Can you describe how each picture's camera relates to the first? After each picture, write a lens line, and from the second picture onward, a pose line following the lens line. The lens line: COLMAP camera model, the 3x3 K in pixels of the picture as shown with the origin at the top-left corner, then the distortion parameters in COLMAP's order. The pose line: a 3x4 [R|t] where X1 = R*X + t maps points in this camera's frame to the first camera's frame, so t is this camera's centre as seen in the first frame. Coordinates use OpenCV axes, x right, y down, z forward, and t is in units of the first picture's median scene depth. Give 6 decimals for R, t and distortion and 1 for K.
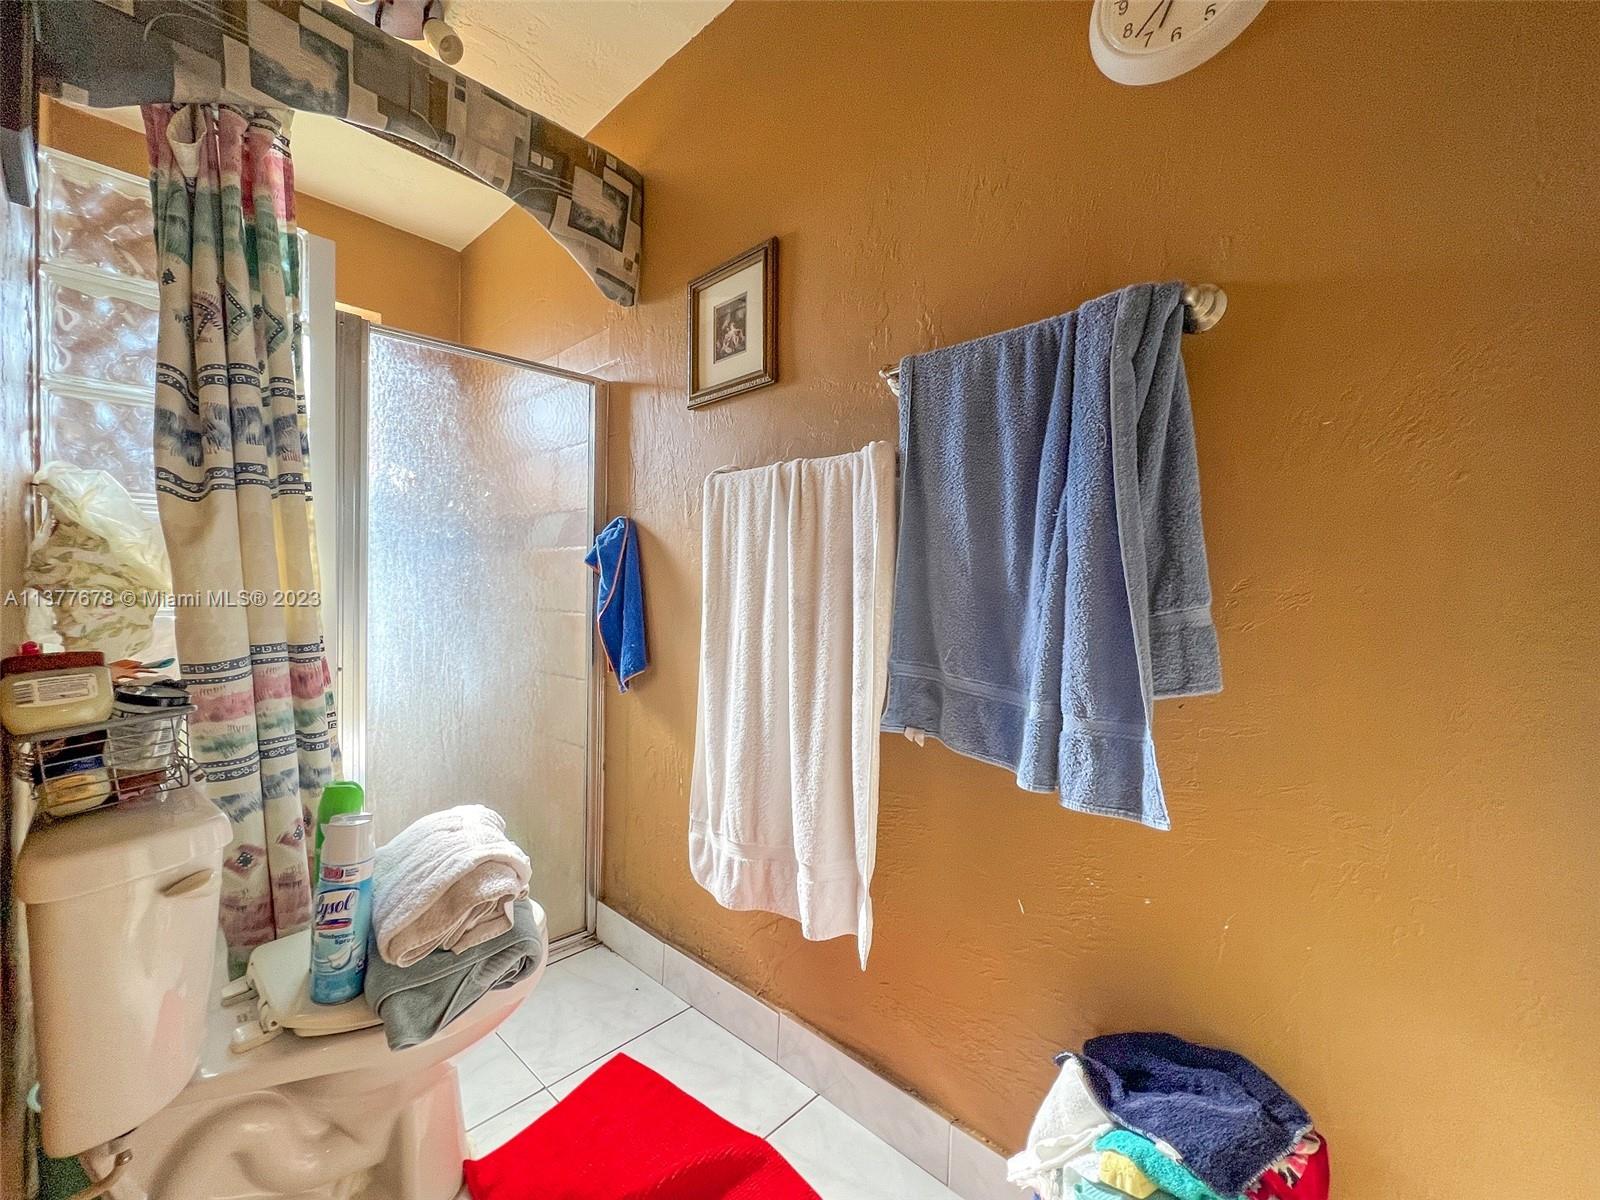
lens RADIAL K [[642.4, 0, 799.6], [0, 642.4, 597.2], [0, 0, 1]] dist [-0.003210, 0.000297]
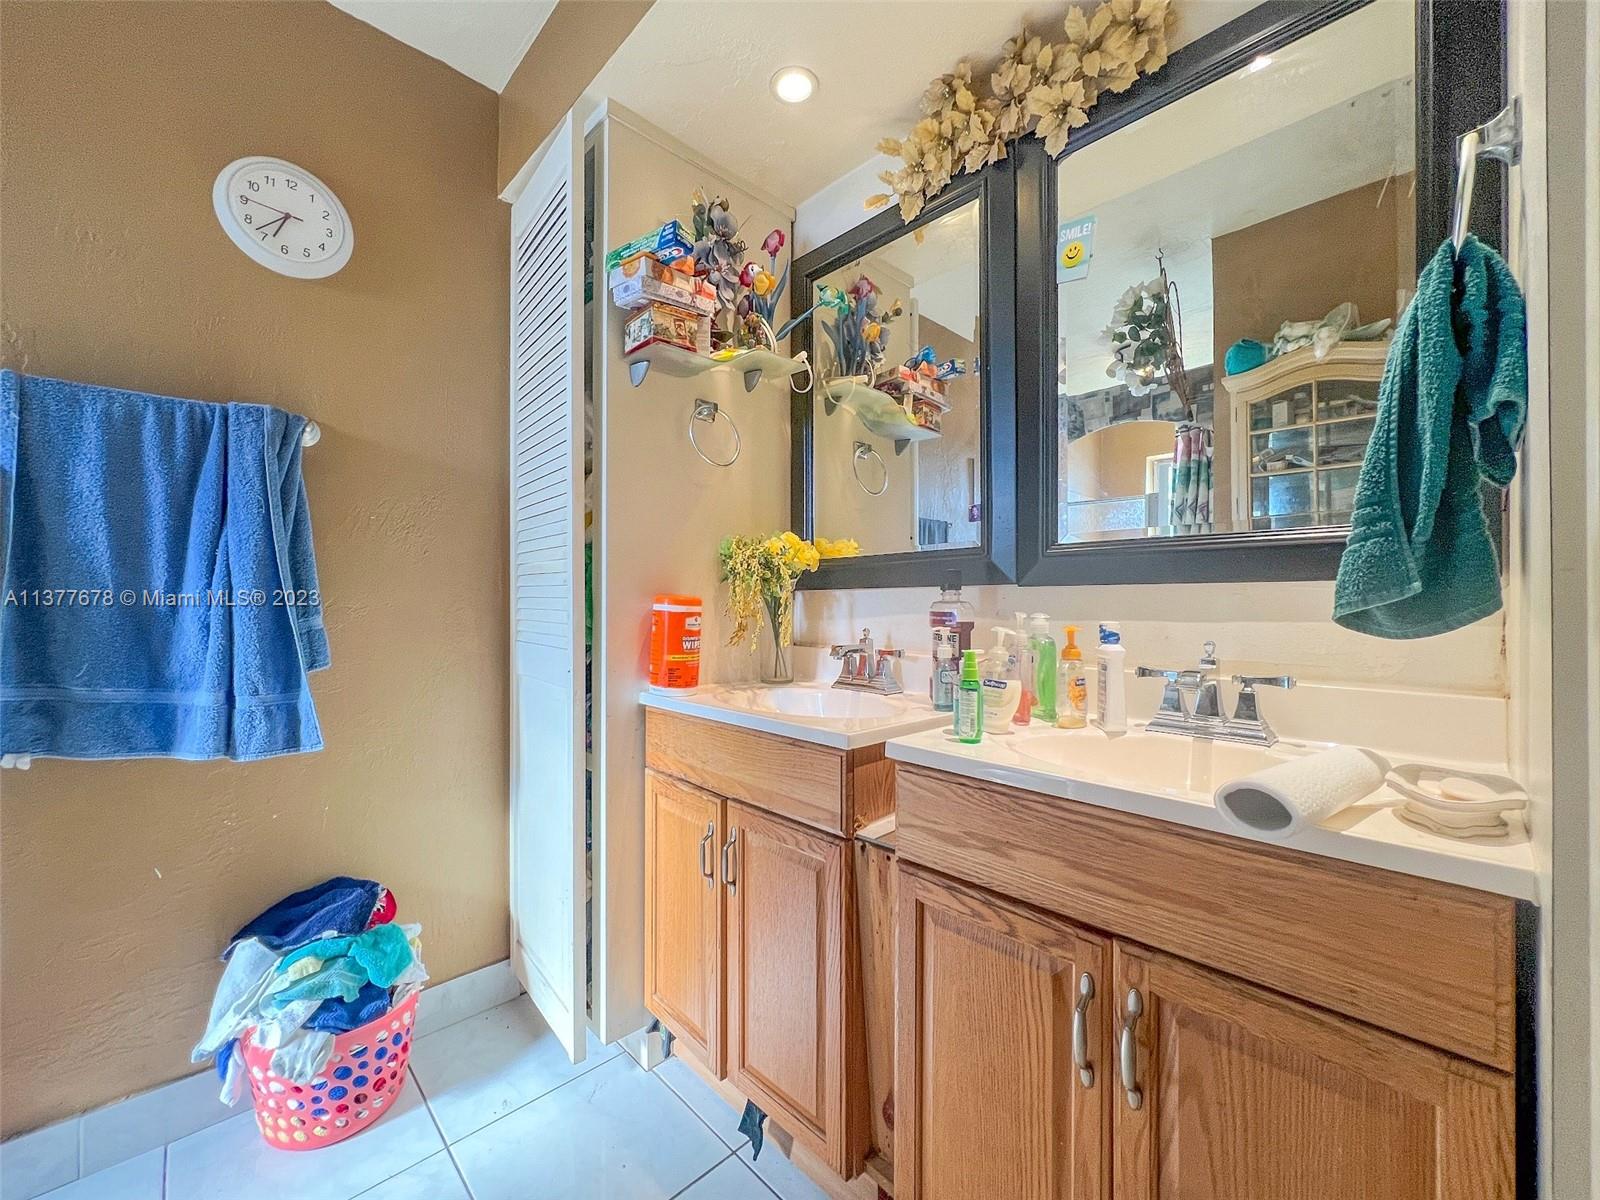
lens RADIAL K [[641.9, 0, 799.8], [0, 641.9, 602.0], [0, 0, 1]] dist [-0.000847, -0.000120]
pose [[-0.010412, -0.005612, 0.999930, -0.983110], [0.015281, 0.999867, 0.005770, -0.014797], [-0.999829, 0.015340, -0.010325, -0.219026]]
